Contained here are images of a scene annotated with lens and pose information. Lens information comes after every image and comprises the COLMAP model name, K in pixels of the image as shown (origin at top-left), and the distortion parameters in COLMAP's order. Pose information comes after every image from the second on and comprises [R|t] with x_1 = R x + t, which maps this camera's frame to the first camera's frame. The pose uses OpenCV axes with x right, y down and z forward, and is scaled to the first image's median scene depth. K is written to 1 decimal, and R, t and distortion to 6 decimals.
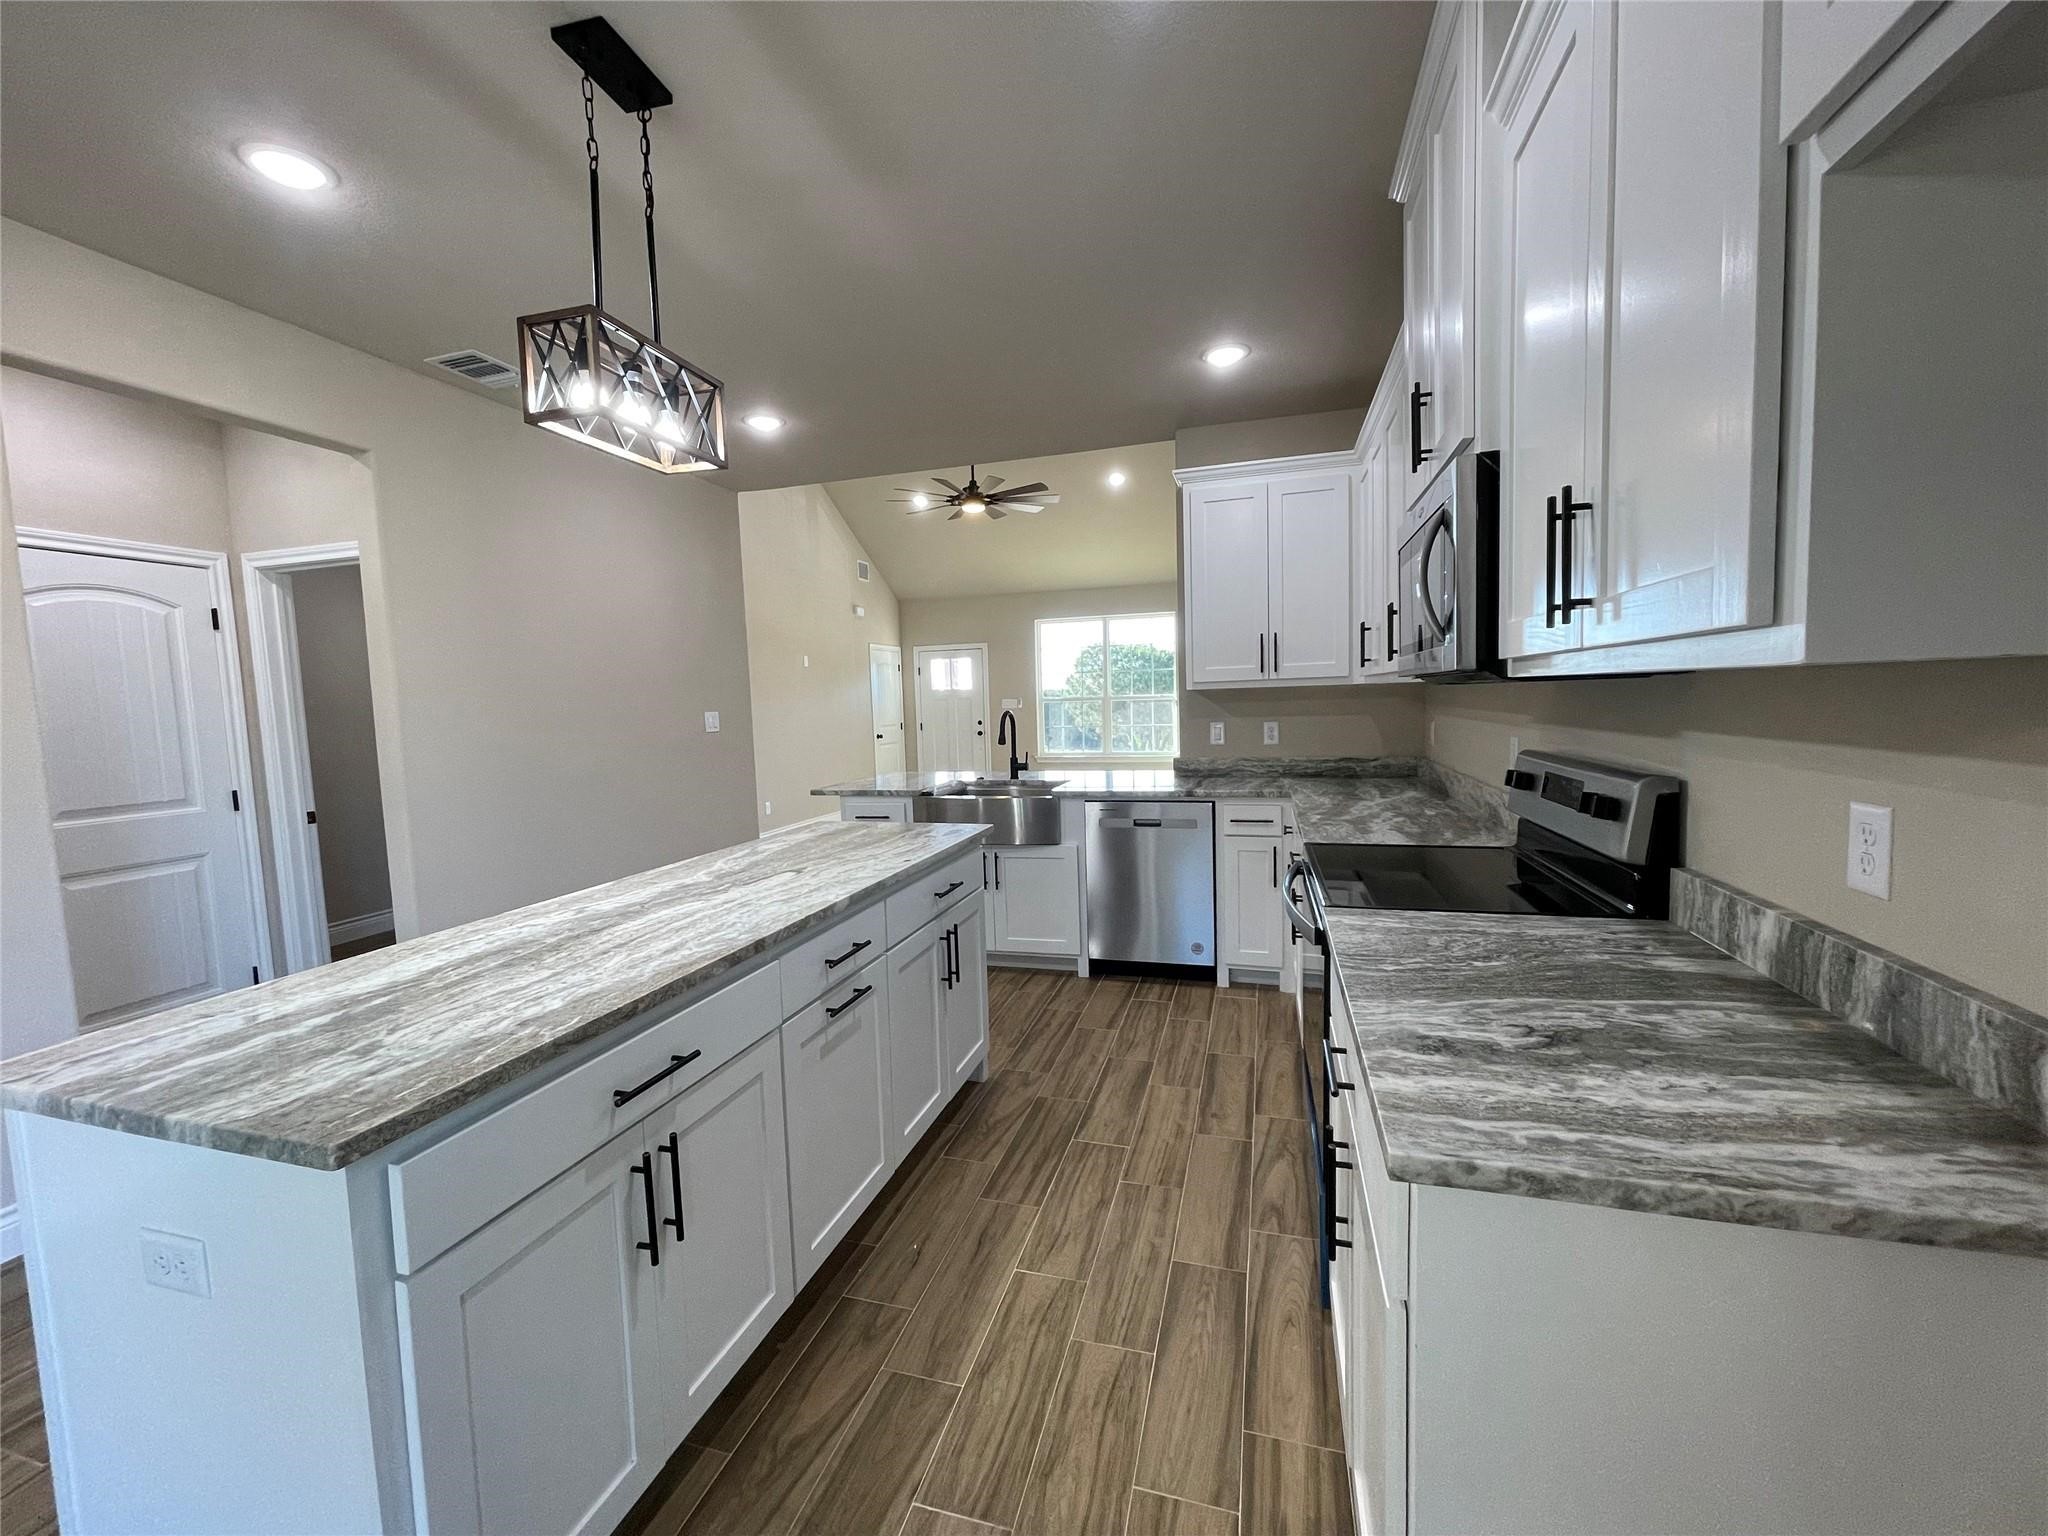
lens RADIAL K [[830.2, 0, 1024.0], [0, 830.2, 768.0], [0, 0, 1]] dist [0.007828, -0.000355]
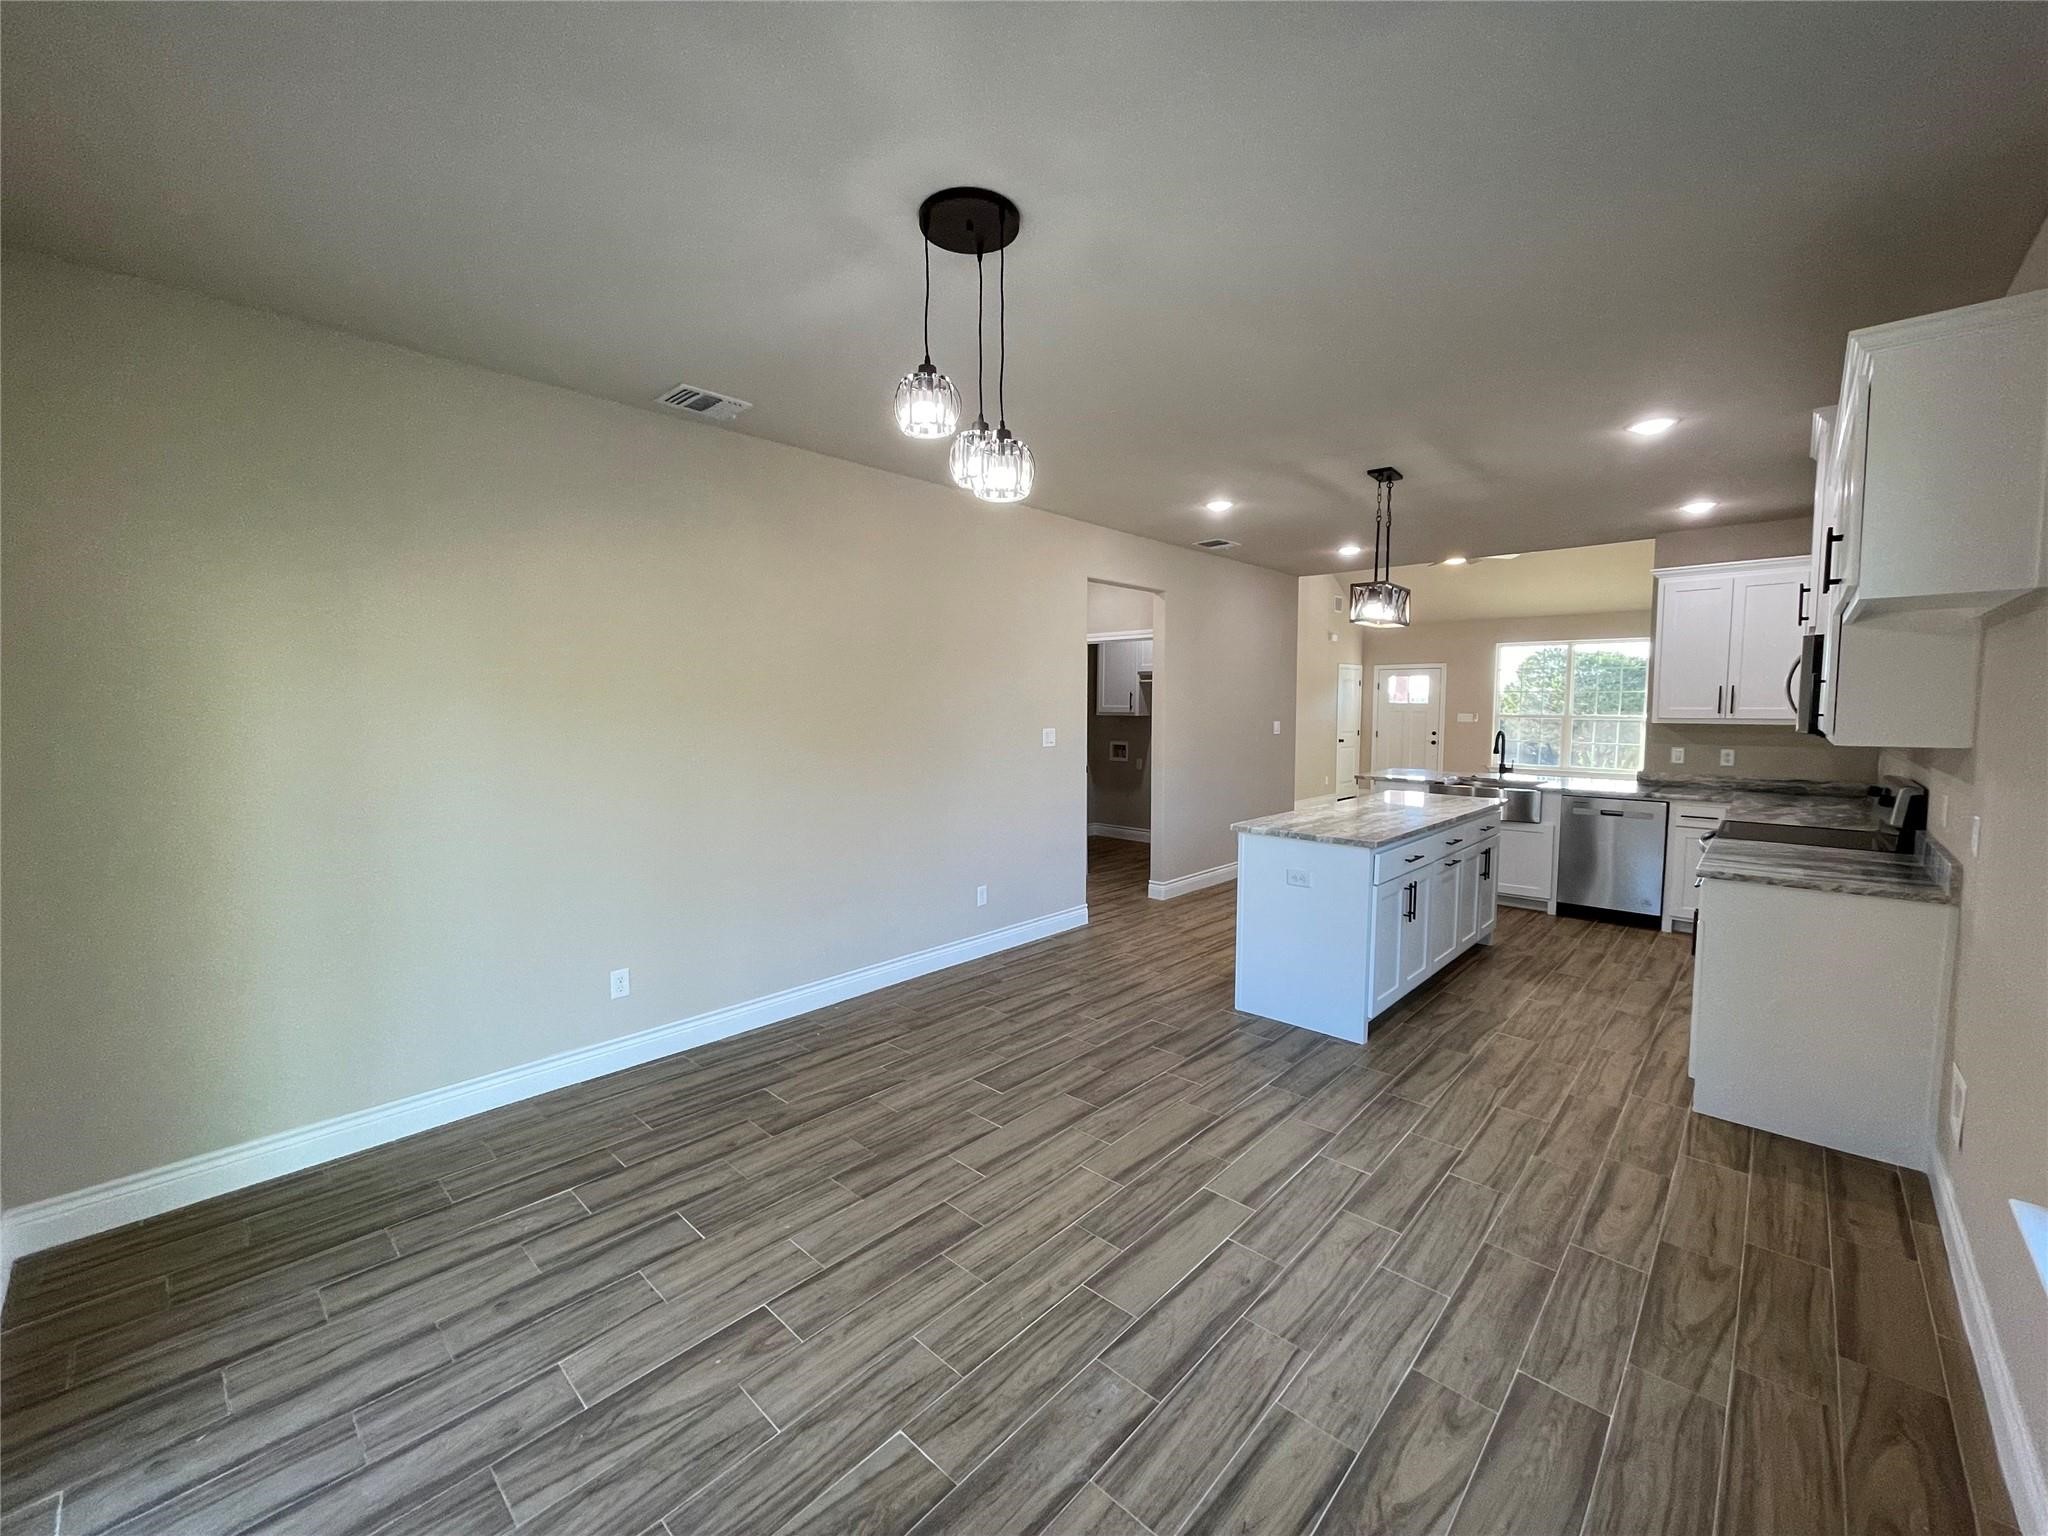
lens RADIAL K [[835.6, 0, 1024.0], [0, 835.6, 768.0], [0, 0, 1]] dist [0.001771, 0.000204]
pose [[0.895547, 0.067380, -0.439836, -0.136870], [-0.066538, 0.997633, 0.017354, 0.030034], [0.439964, 0.013724, 0.897910, -0.786569]]
